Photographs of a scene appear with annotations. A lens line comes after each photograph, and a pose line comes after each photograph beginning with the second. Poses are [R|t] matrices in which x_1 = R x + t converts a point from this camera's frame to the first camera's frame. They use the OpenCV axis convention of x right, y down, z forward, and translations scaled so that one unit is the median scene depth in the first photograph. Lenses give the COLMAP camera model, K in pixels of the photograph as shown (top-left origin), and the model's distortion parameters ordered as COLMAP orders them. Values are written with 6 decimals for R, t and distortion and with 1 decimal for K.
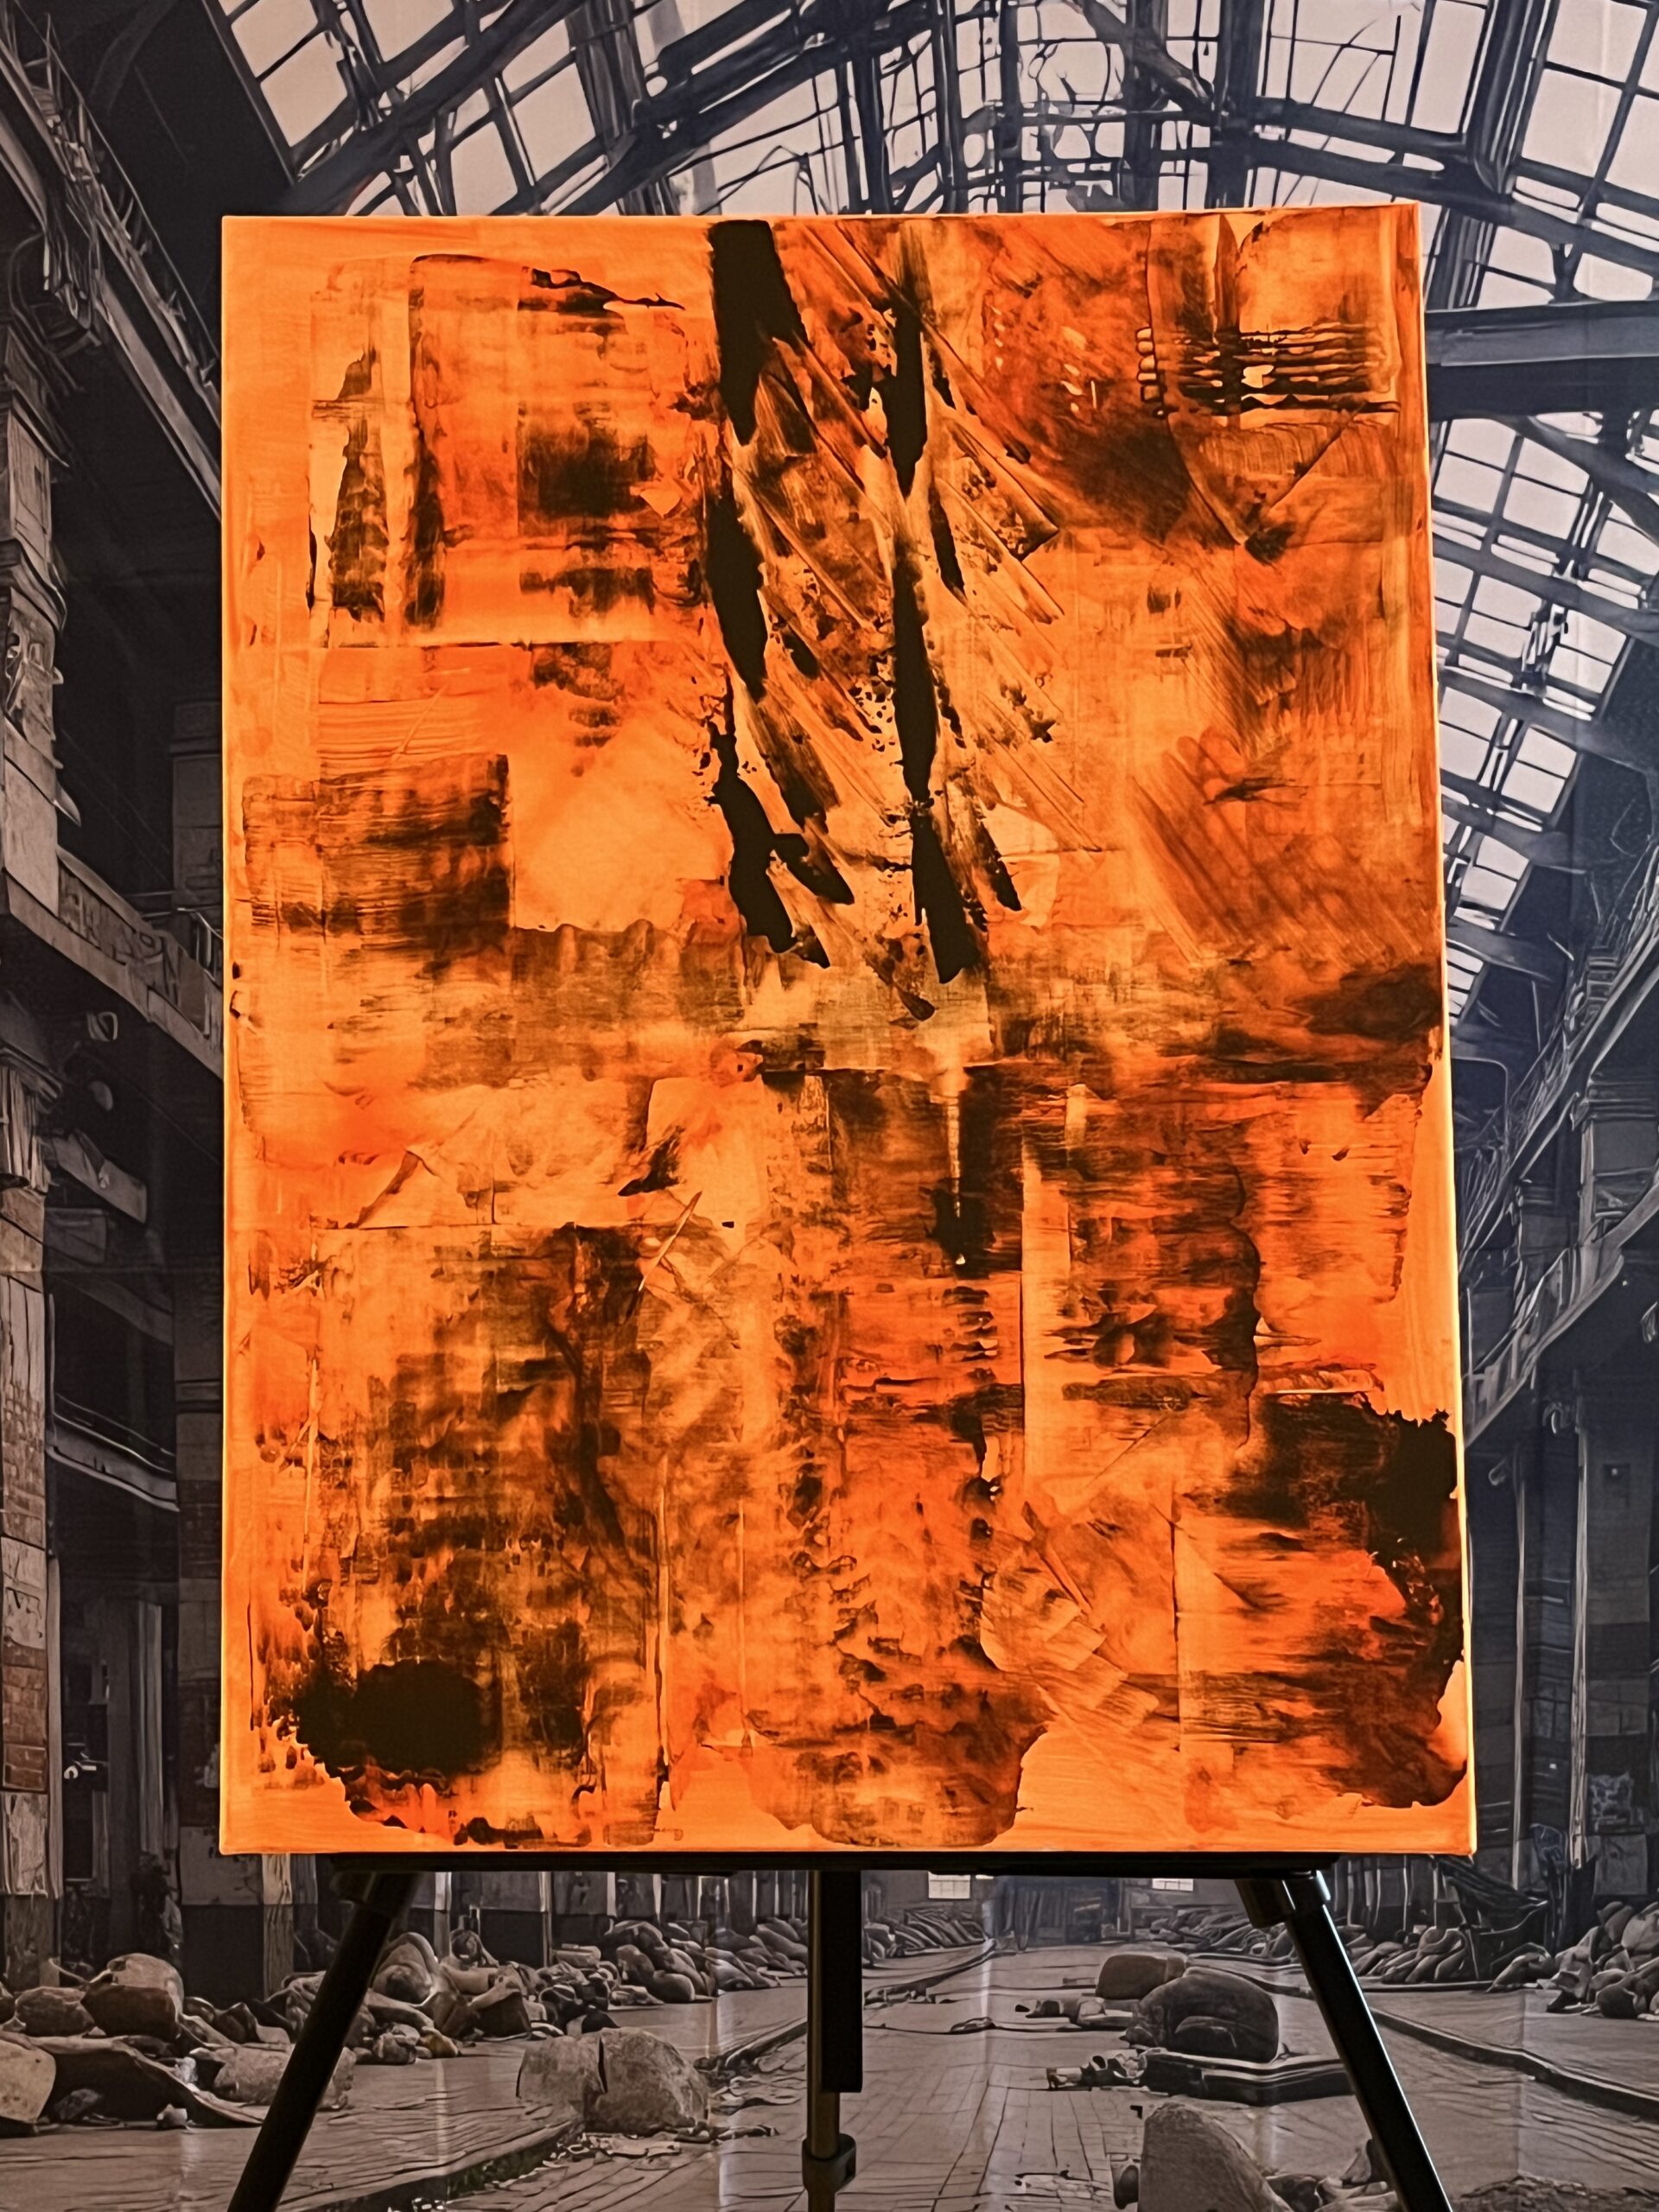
lens RADIAL K [[2982.4, 0, 767.3], [0, 2982.4, 1094.7], [0, 0, 1]] dist [0.195611, -0.722589]
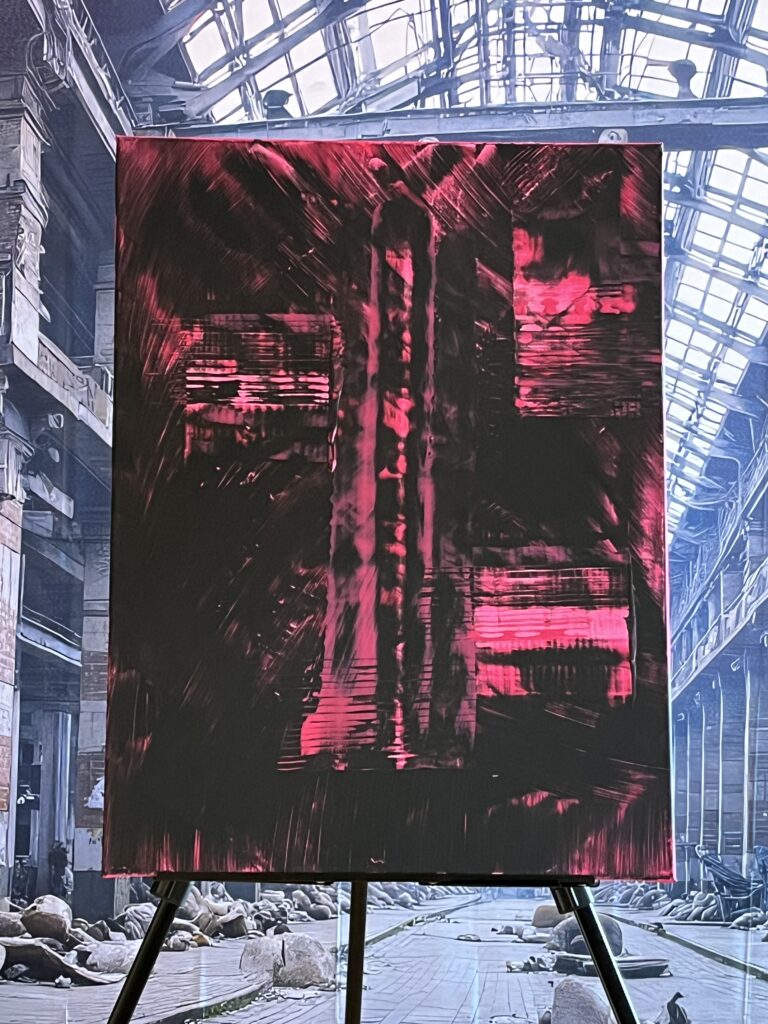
lens RADIAL K [[1896.7, 0, 401.8], [0, 1896.7, 507.4], [0, 0, 1]] dist [0.148544, -0.340627]
pose [[0.999435, 0.031739, 0.011082, 0.000275], [-0.031672, 0.999479, -0.006183, 0.040126], [-0.011273, 0.005829, 0.999919, -0.324349]]
